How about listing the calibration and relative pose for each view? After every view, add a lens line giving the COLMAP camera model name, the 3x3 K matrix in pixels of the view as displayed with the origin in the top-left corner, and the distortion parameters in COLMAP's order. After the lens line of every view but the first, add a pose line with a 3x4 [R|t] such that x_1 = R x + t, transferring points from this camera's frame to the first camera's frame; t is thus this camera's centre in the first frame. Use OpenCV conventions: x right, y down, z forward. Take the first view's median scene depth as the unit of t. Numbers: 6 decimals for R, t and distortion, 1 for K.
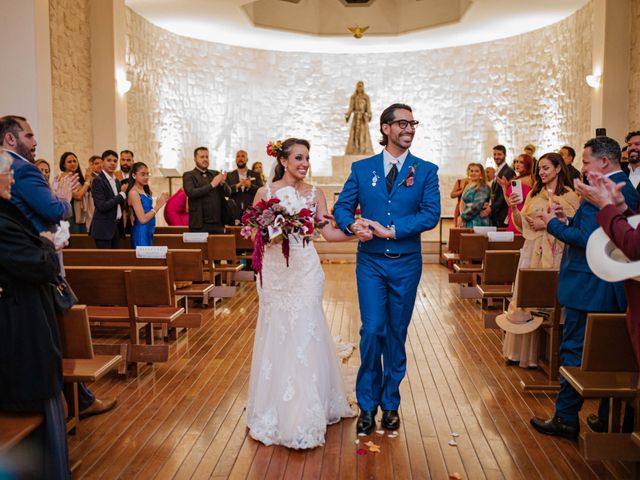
lens RADIAL K [[671.7, 0, 320.0], [0, 671.7, 240.0], [0, 0, 1]] dist [-0.028447, 0.008180]
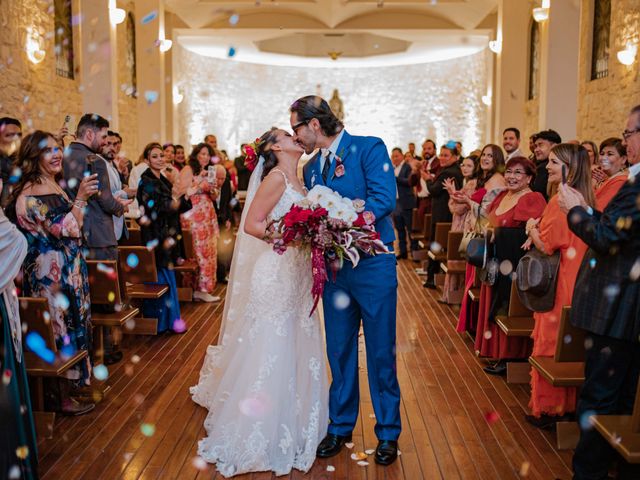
lens RADIAL K [[671.7, 0, 320.0], [0, 671.7, 240.0], [0, 0, 1]] dist [-0.028447, 0.008180]
pose [[0.999344, 0.004960, 0.035869, -0.018462], [-0.005852, 0.999675, 0.024822, 0.031626], [-0.035734, -0.025016, 0.999048, -0.349249]]
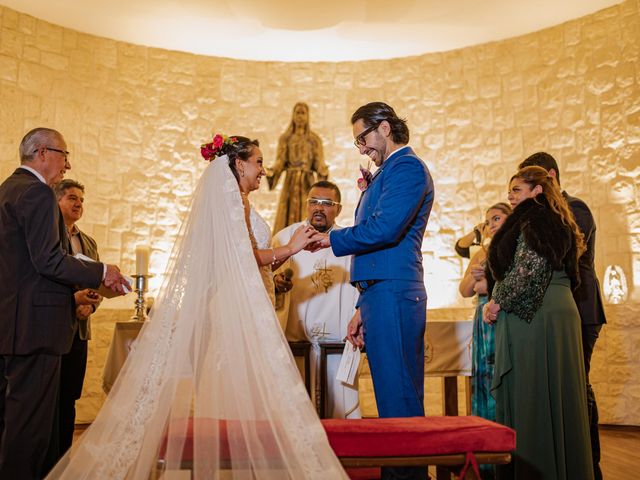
lens RADIAL K [[671.7, 0, 320.0], [0, 671.7, 240.0], [0, 0, 1]] dist [-0.028447, 0.008180]
pose [[0.994301, 0.016570, 0.105313, 0.027019], [0.010329, 0.968226, -0.249864, -0.034684], [-0.106107, 0.249528, 0.962537, 0.592116]]
